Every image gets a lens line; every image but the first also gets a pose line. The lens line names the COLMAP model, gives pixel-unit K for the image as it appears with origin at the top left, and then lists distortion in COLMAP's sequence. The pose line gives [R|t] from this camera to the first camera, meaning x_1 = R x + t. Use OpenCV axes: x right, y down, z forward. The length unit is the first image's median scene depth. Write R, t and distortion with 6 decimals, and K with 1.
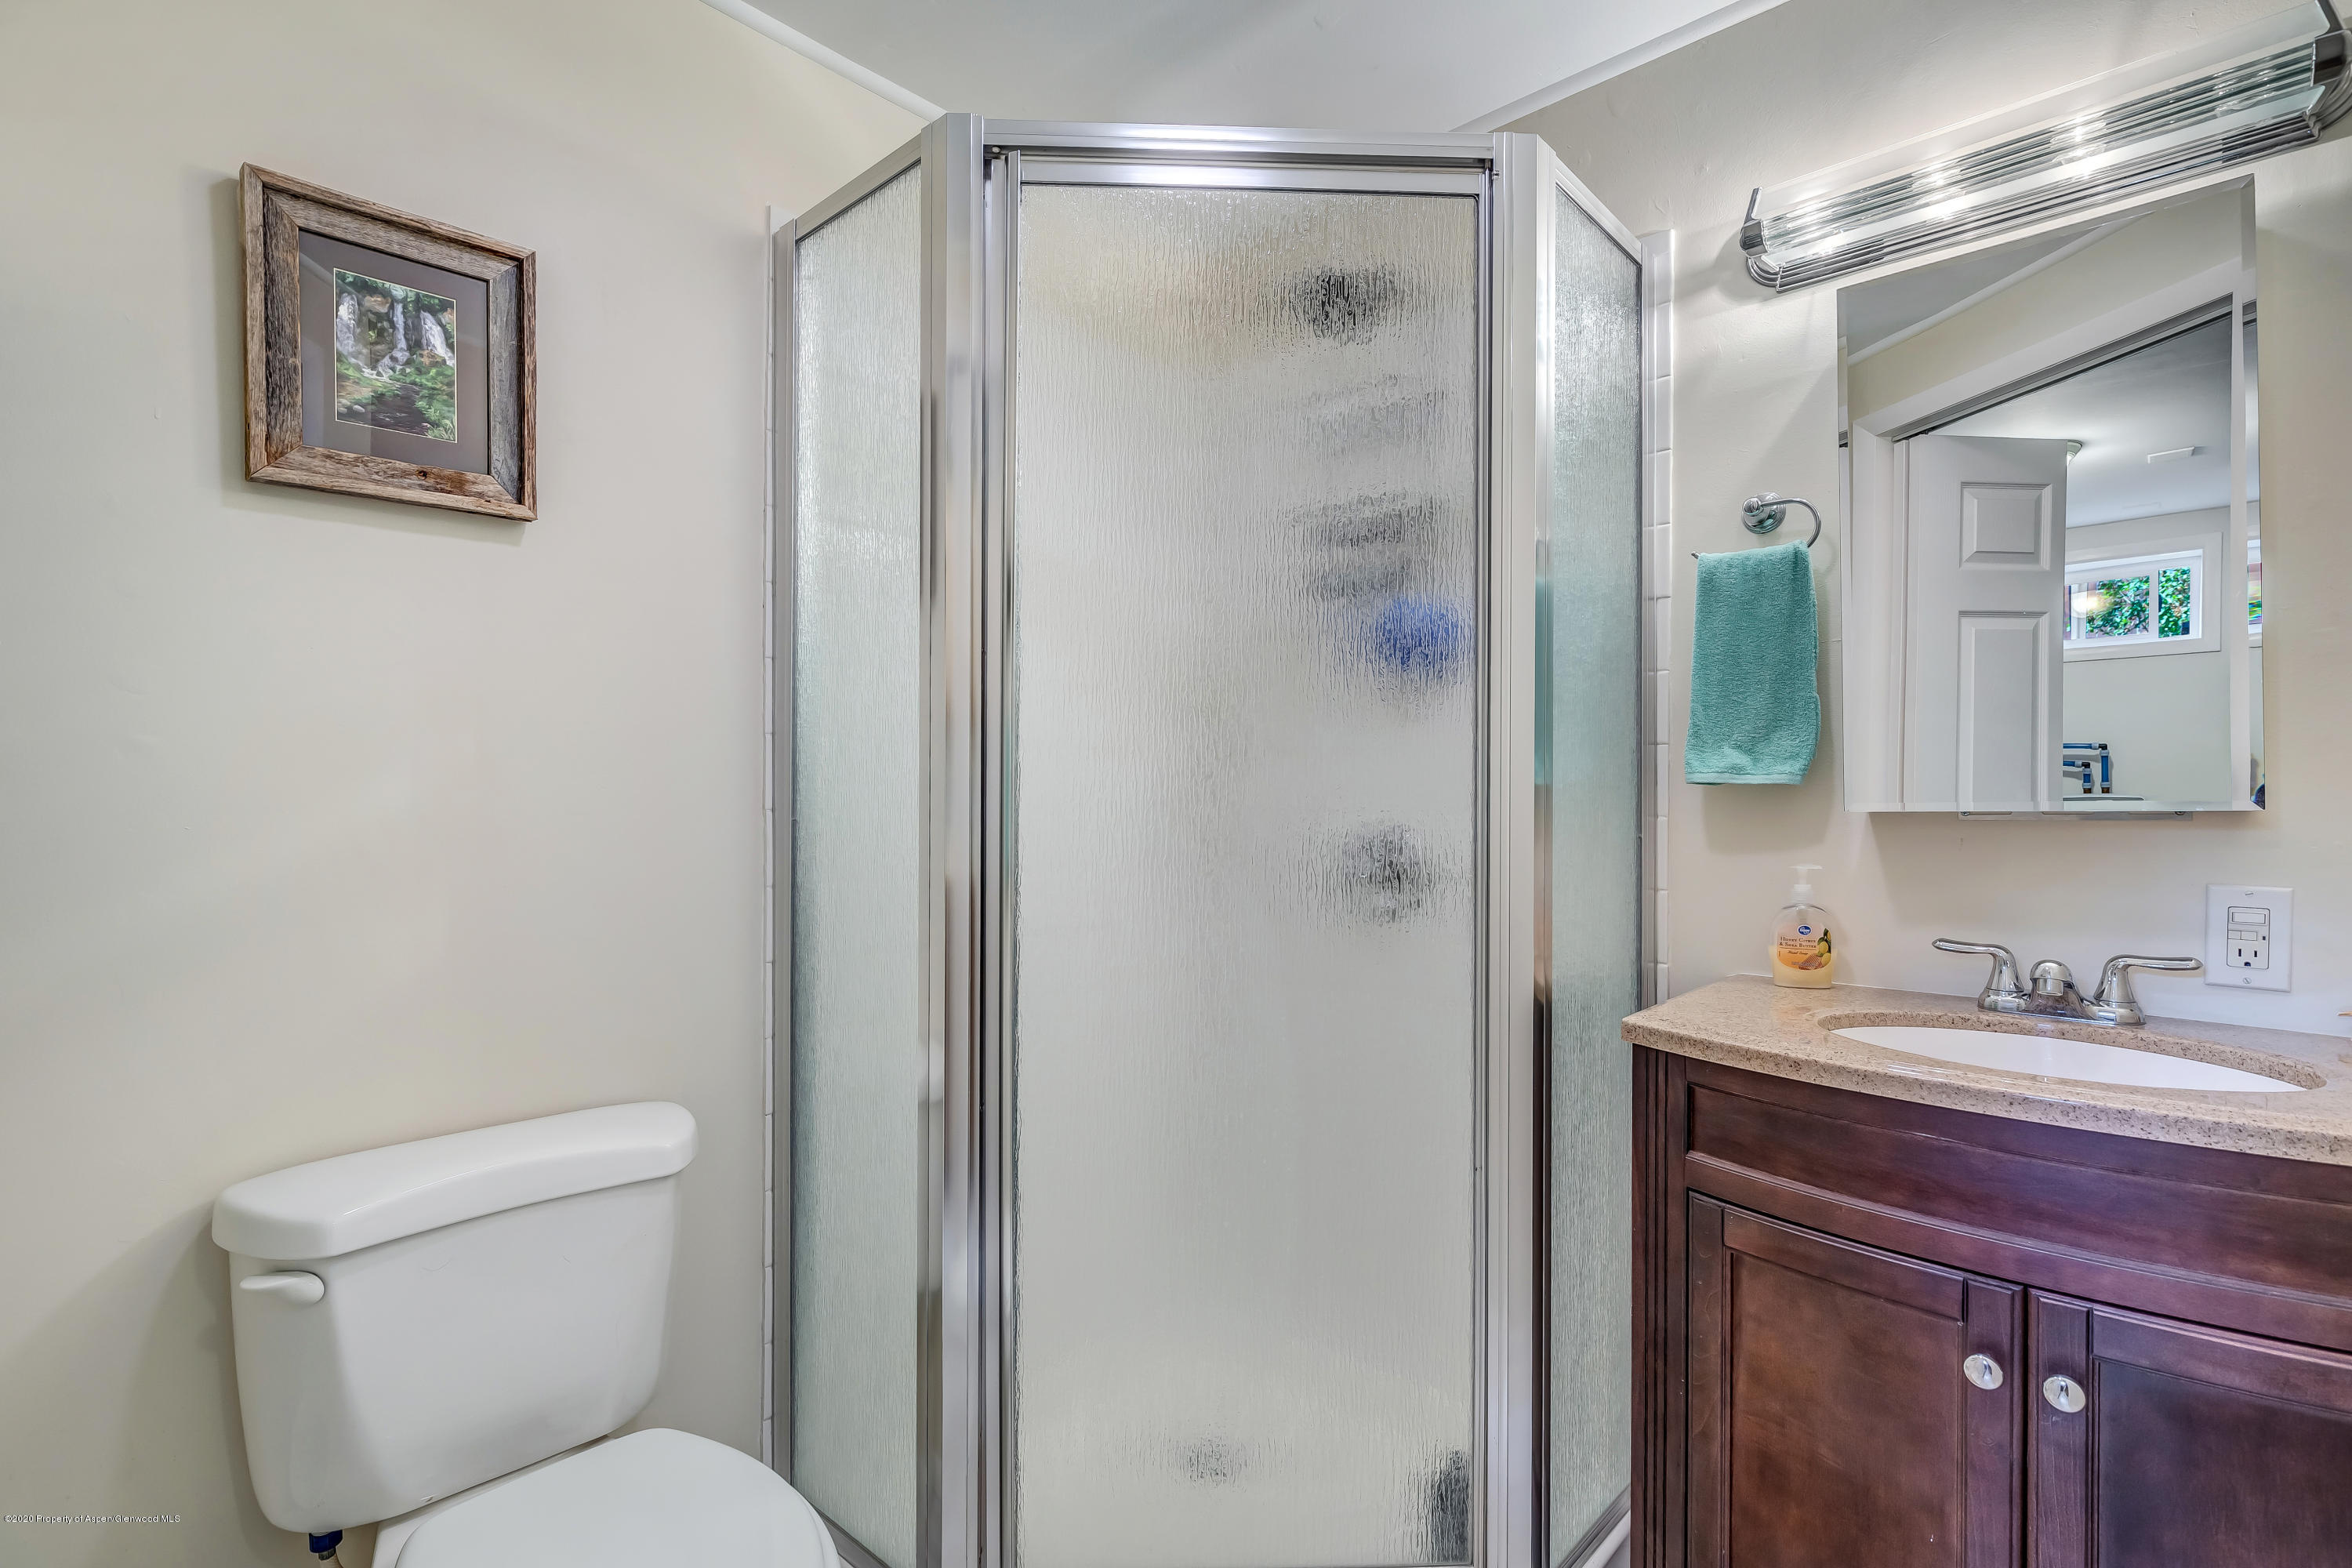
lens RADIAL K [[1120.0, 0, 1178.9], [0, 1120.0, 788.8], [0, 0, 1]] dist [-0.003082, 0.000289]
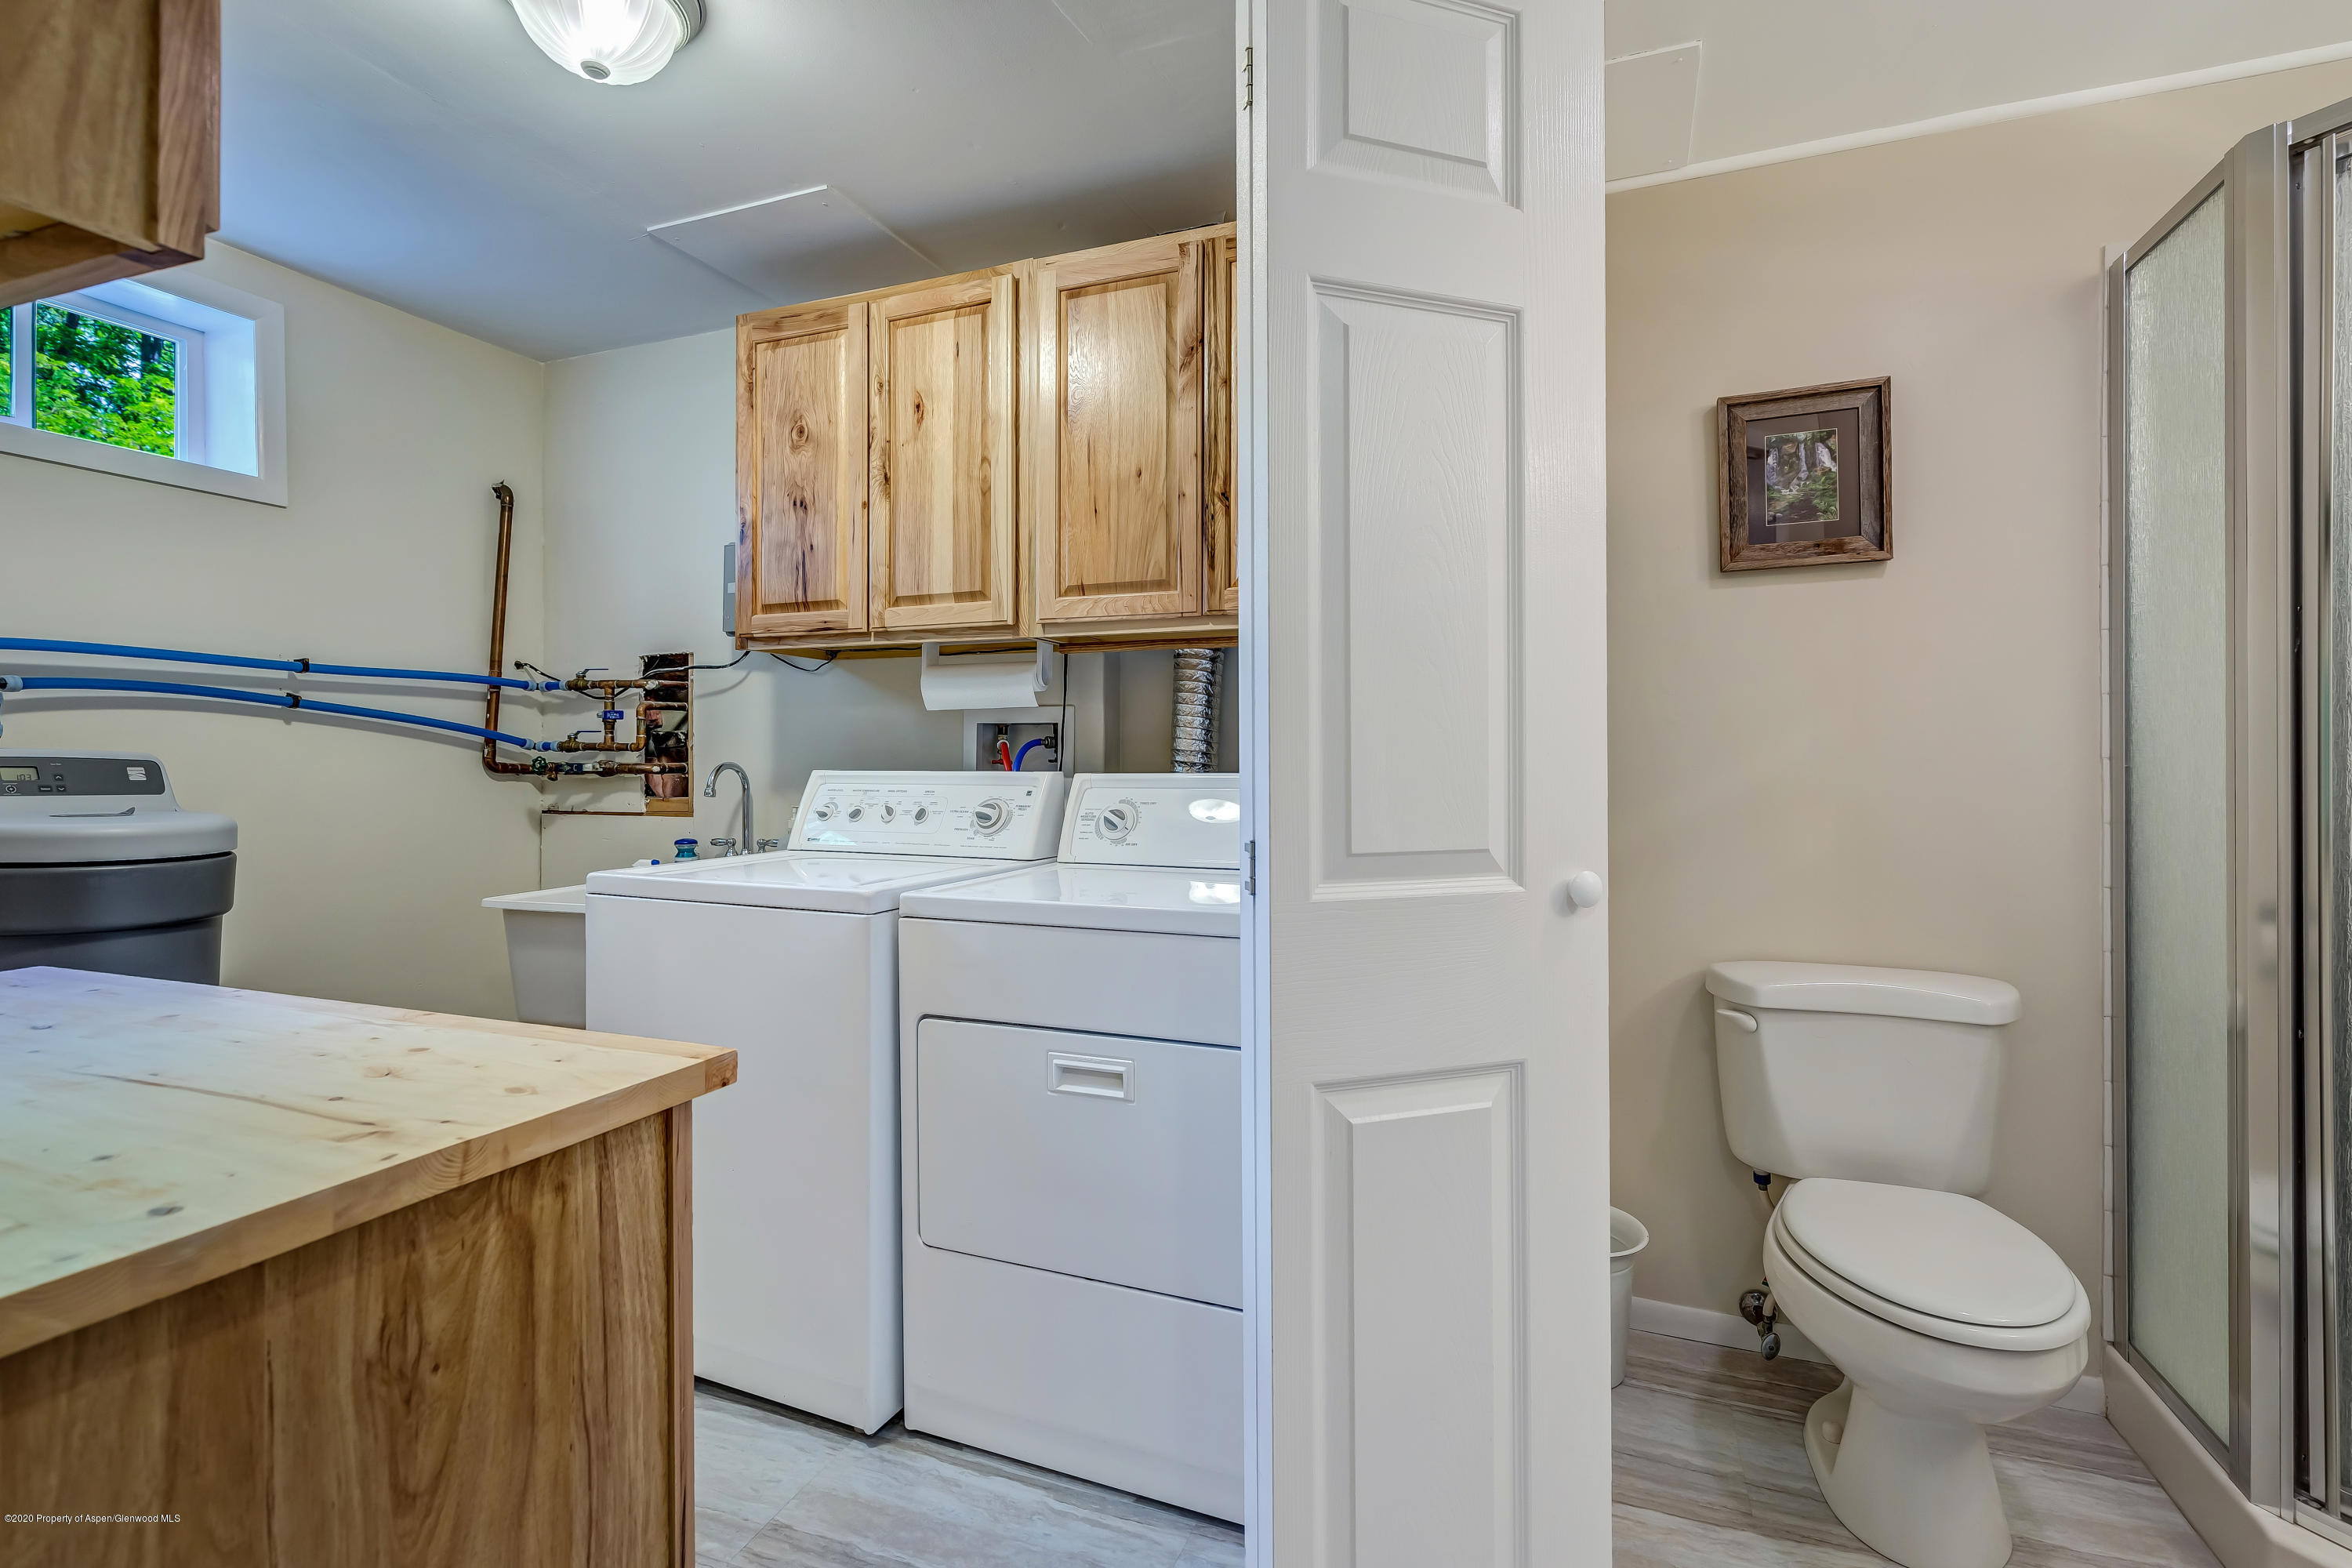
lens RADIAL K [[1067.4, 0, 1178.2], [0, 1067.4, 759.5], [0, 0, 1]] dist [-0.000947, 0.000431]
pose [[0.354623, 0.004500, -0.934999, 0.418510], [0.009274, 0.999922, 0.008330, 0.002118], [0.934963, -0.011625, 0.354554, -0.388205]]
